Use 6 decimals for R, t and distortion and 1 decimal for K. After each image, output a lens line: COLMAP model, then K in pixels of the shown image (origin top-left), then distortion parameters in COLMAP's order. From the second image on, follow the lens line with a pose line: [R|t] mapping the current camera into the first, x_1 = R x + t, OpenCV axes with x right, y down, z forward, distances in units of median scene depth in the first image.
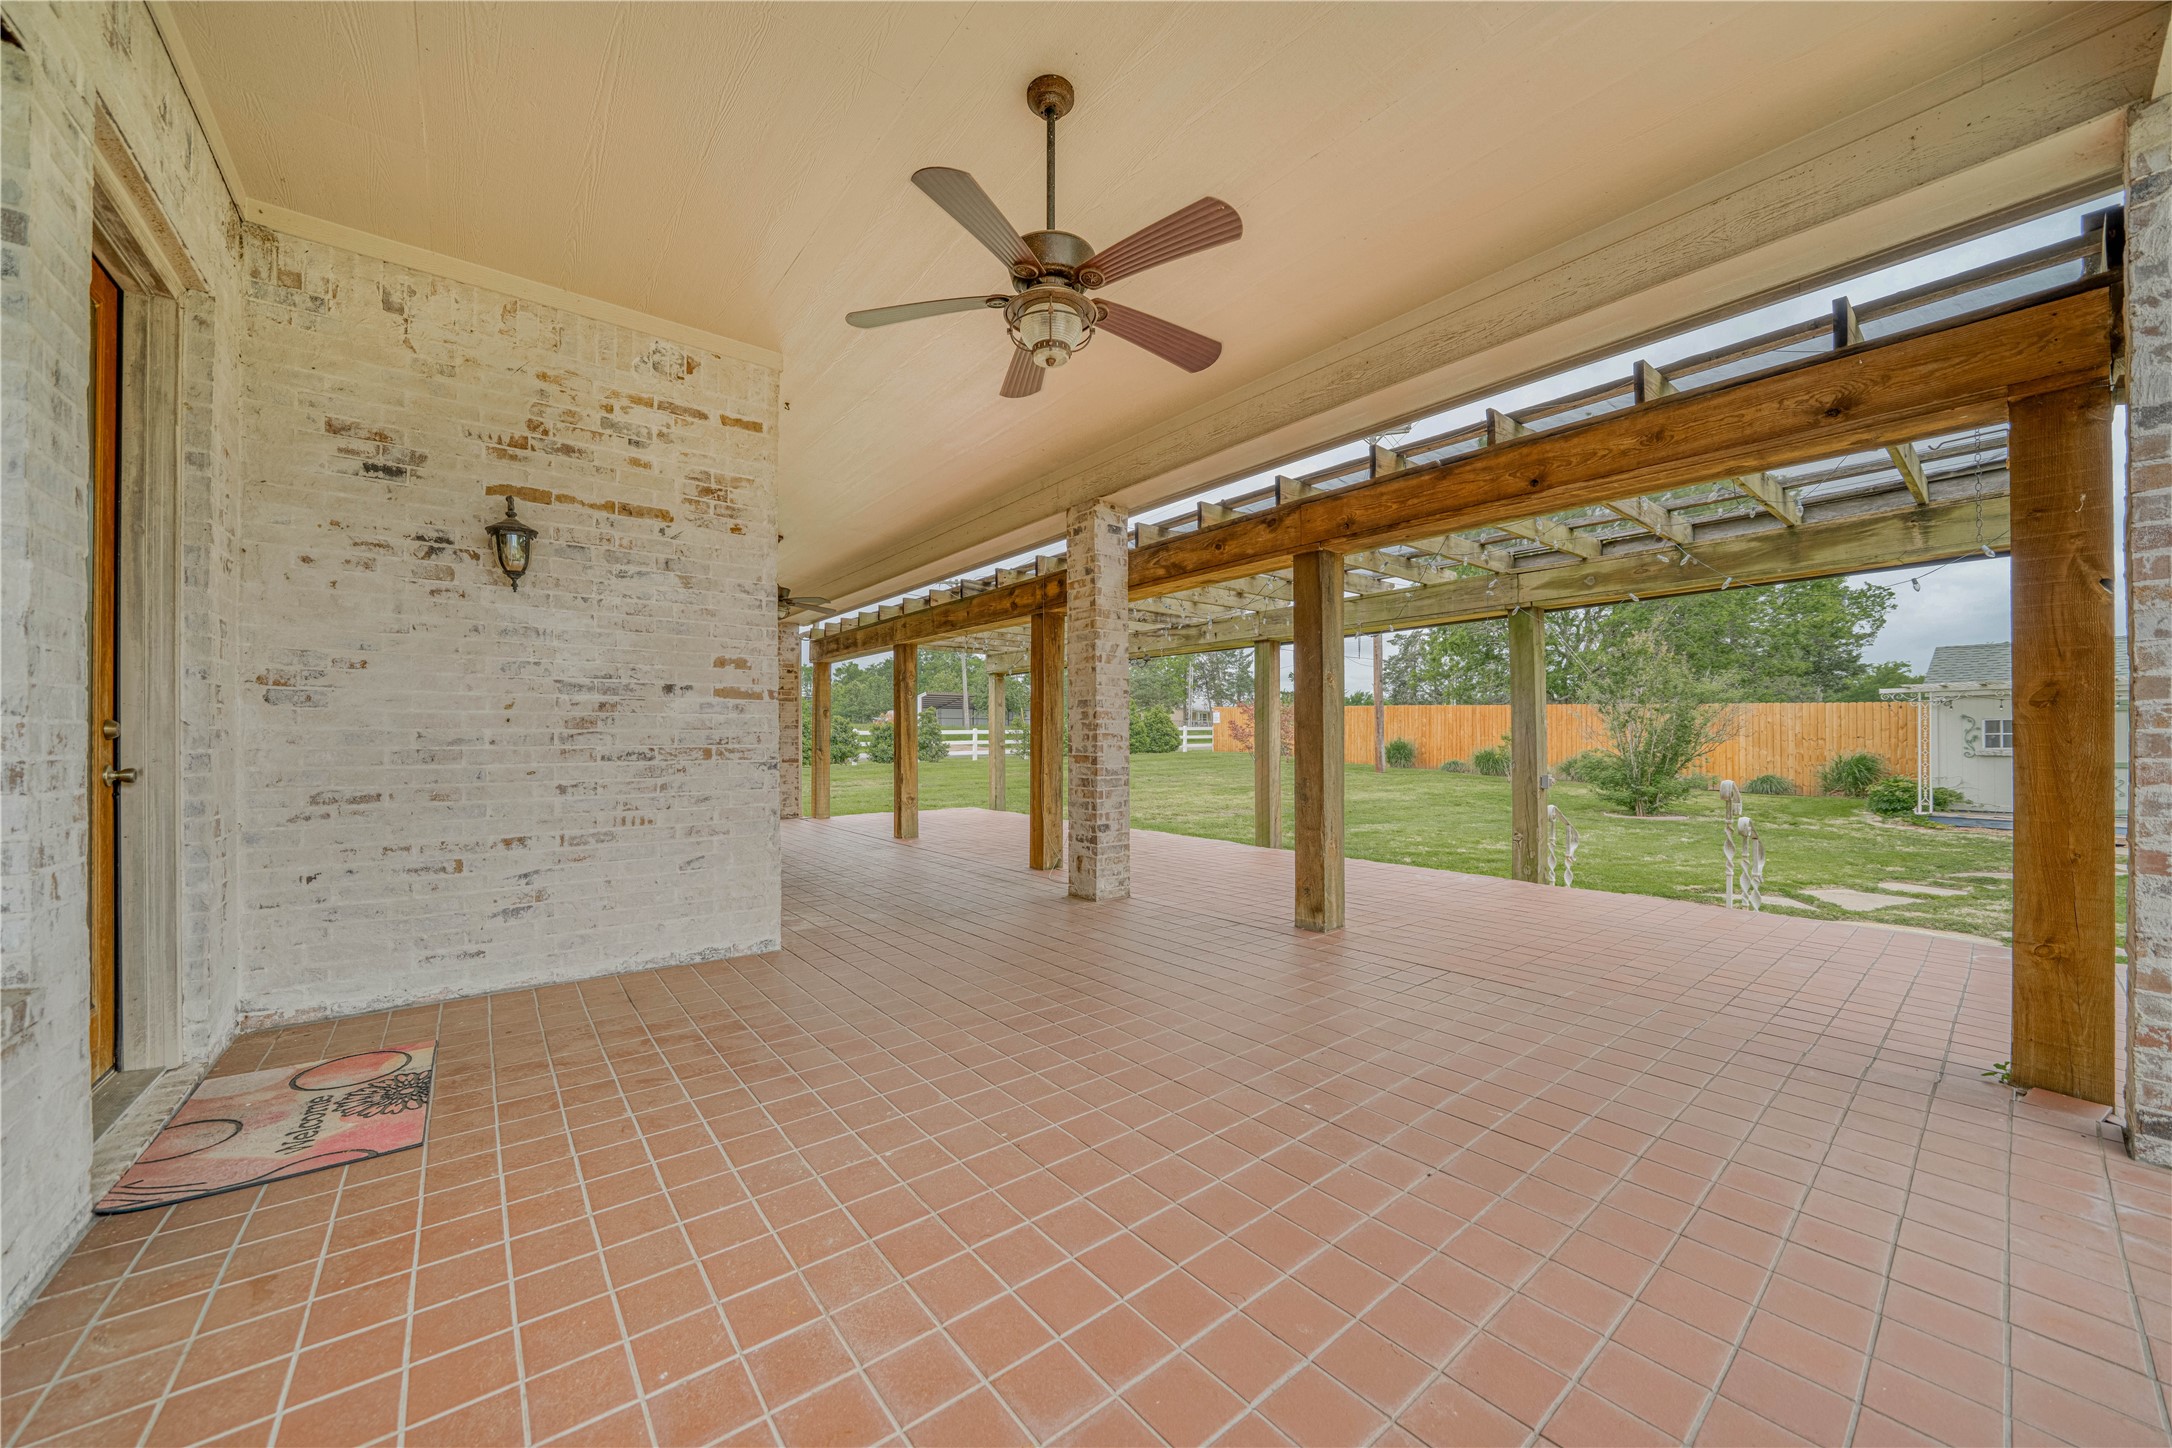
lens RADIAL K [[770.5, 0, 1075.0], [0, 770.5, 741.4], [0, 0, 1]] dist [-0.019678, -0.000088]
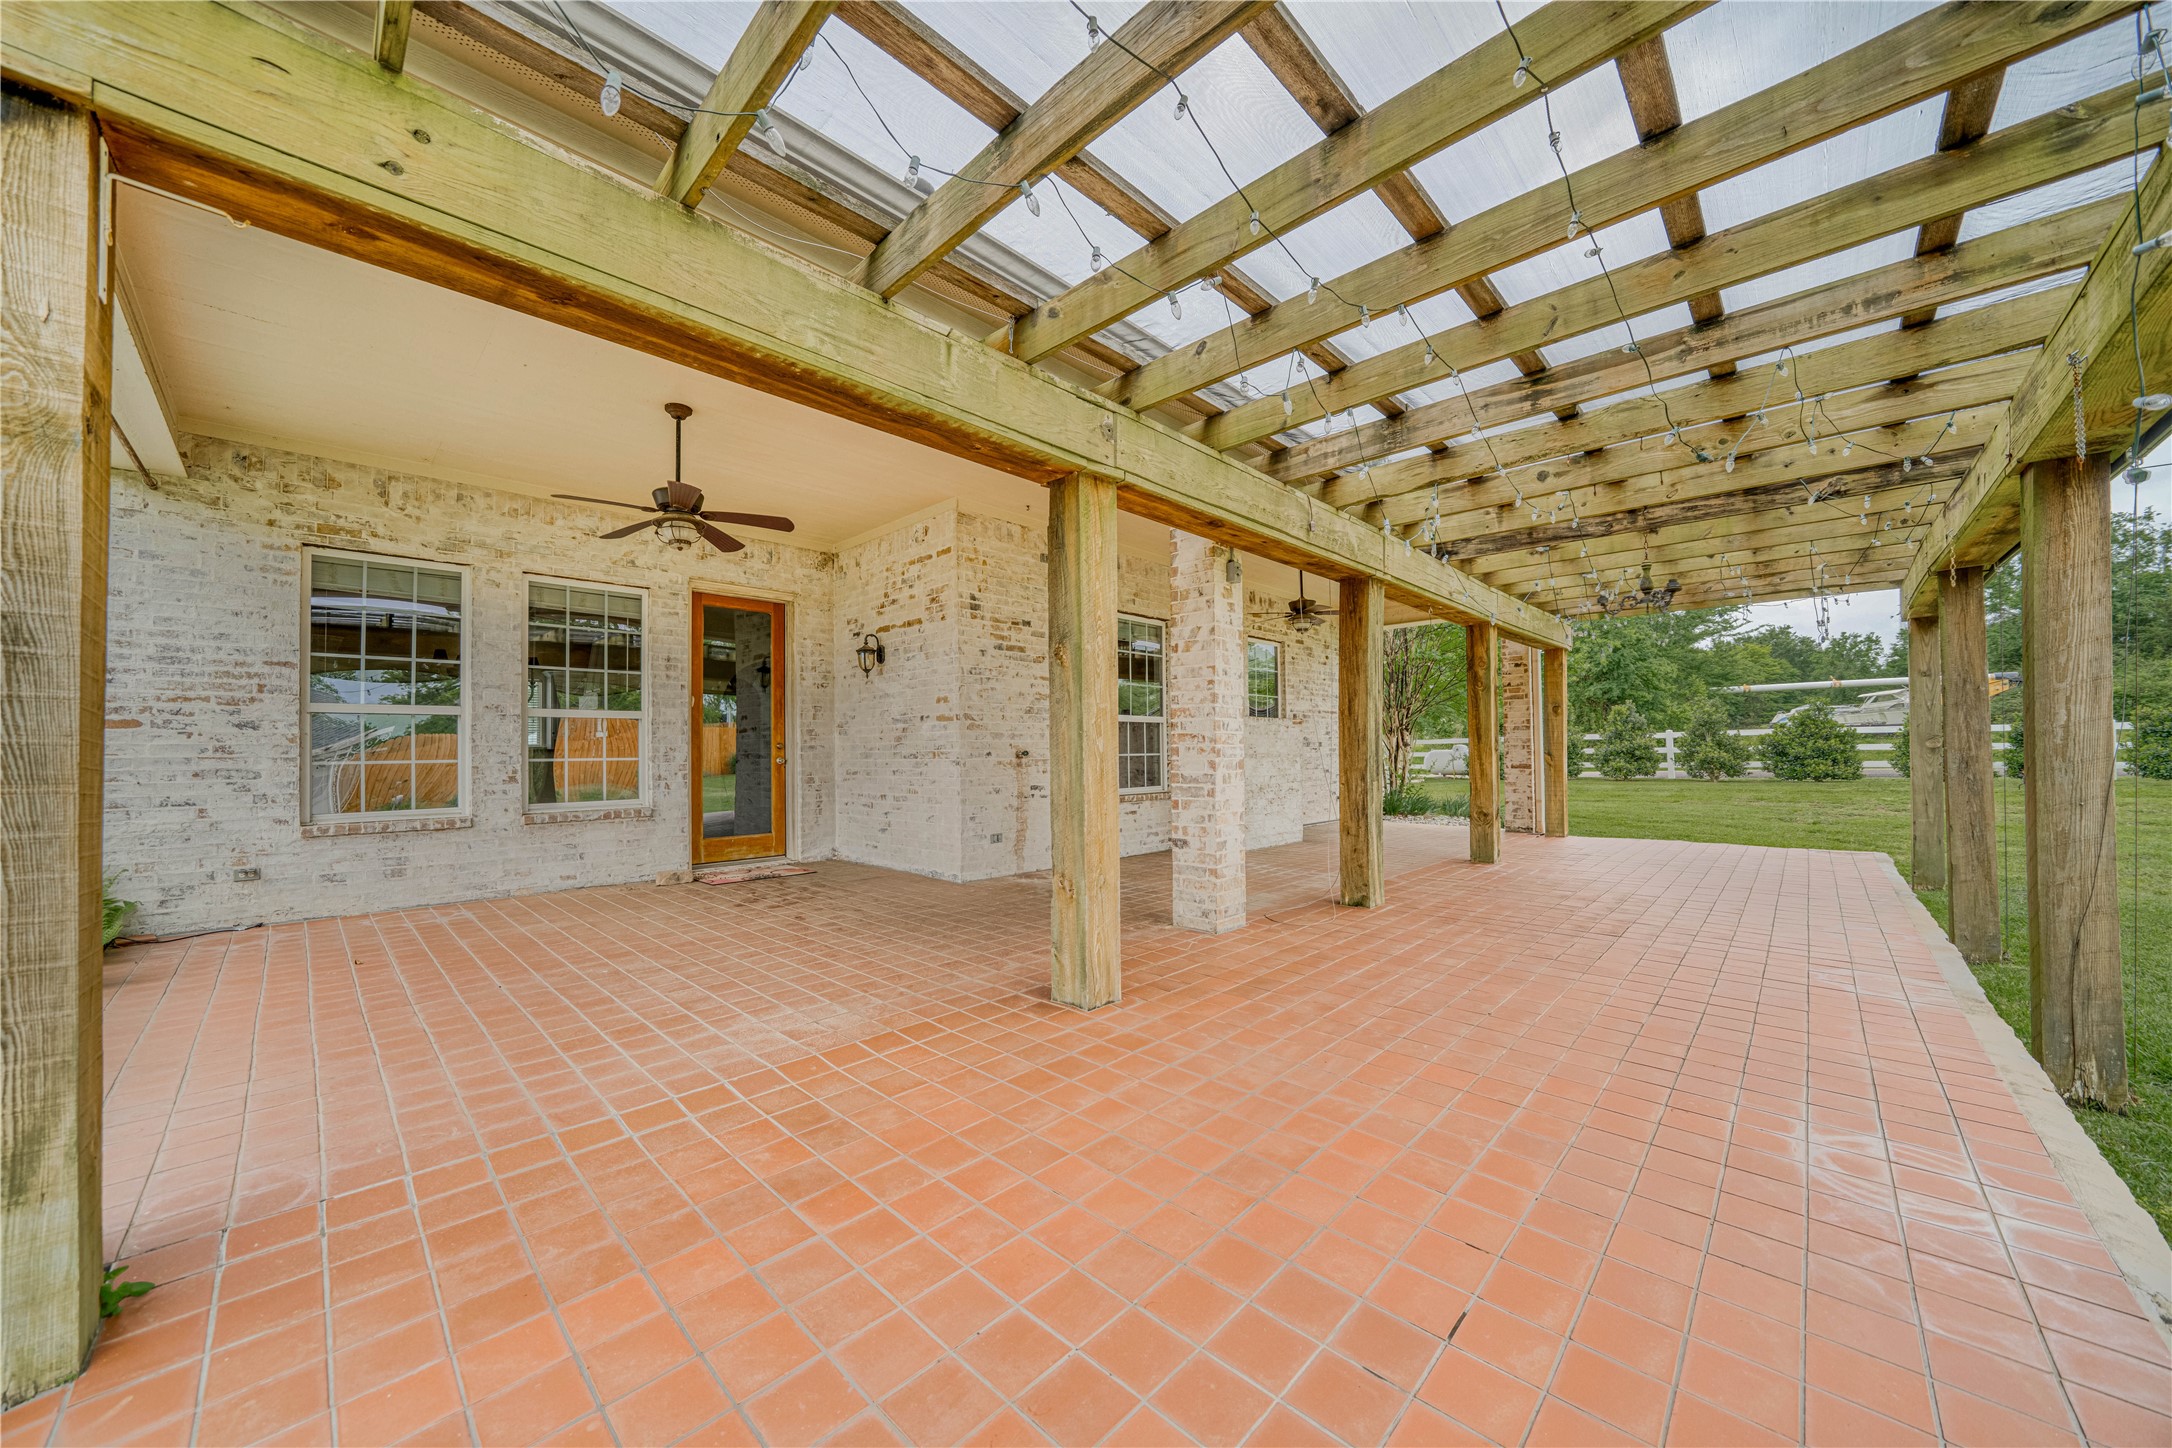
lens RADIAL K [[770.5, 0, 1075.0], [0, 770.5, 741.4], [0, 0, 1]] dist [-0.019678, -0.000088]
pose [[0.128438, -0.015423, -0.991598, 1.226583], [0.009050, 0.999856, -0.014380, 0.013212], [0.991676, -0.007127, 0.128559, 1.075722]]
